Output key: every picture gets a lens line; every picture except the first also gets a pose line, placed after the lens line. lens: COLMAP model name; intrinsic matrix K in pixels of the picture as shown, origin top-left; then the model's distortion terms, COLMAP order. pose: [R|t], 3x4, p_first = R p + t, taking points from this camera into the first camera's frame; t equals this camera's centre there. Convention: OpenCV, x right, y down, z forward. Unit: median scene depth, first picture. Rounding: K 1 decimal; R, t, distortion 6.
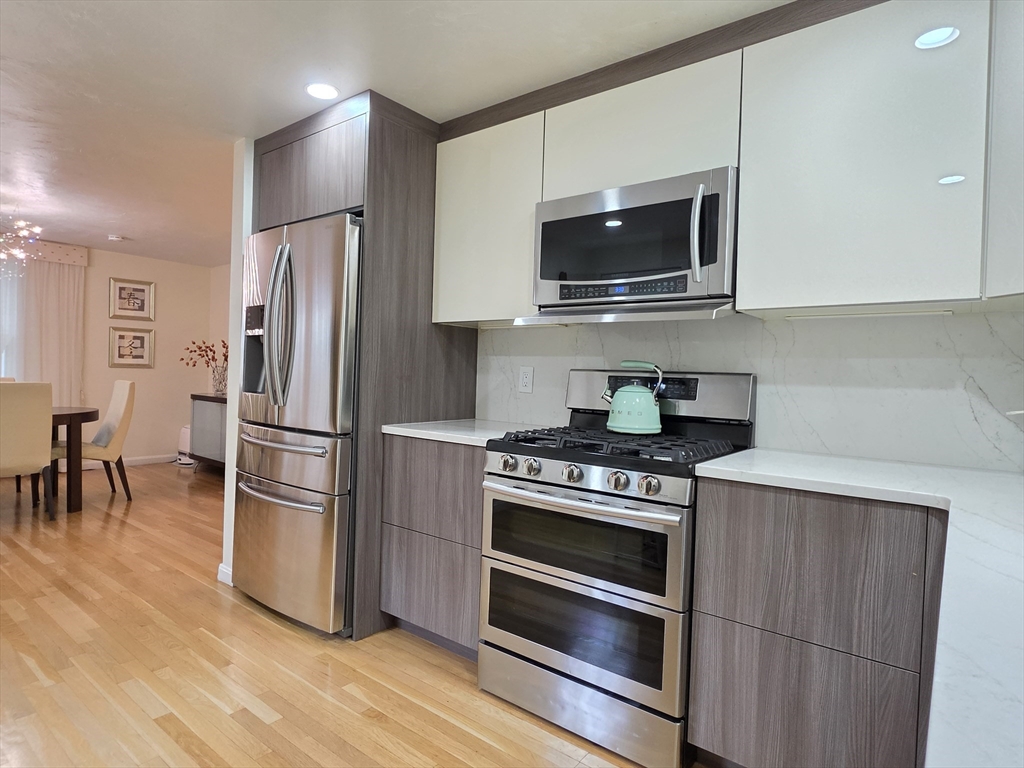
lens RADIAL K [[583.4, 0, 499.0], [0, 583.4, 382.1], [0, 0, 1]] dist [-0.001078, -0.001293]
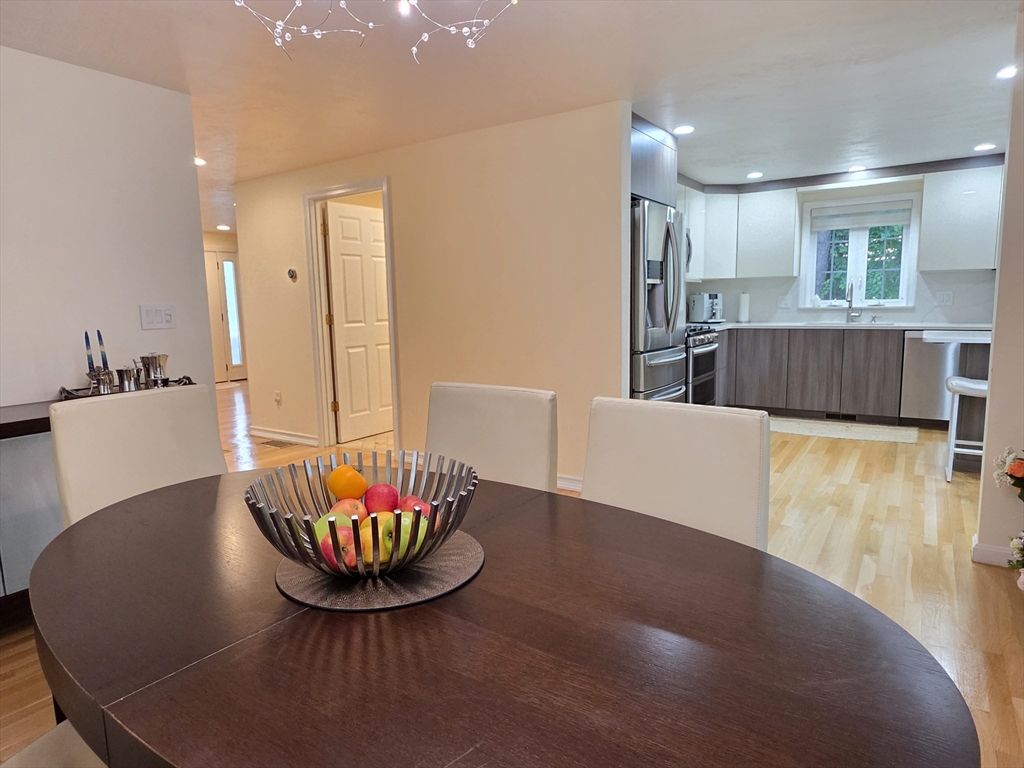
lens RADIAL K [[623.9, 0, 502.3], [0, 623.9, 385.8], [0, 0, 1]] dist [-0.001368, 0.000678]
pose [[-0.087139, -0.166621, 0.982163, -2.086414], [0.037238, 0.984679, 0.170352, -0.122214], [-0.995500, 0.051418, -0.079600, 1.695823]]
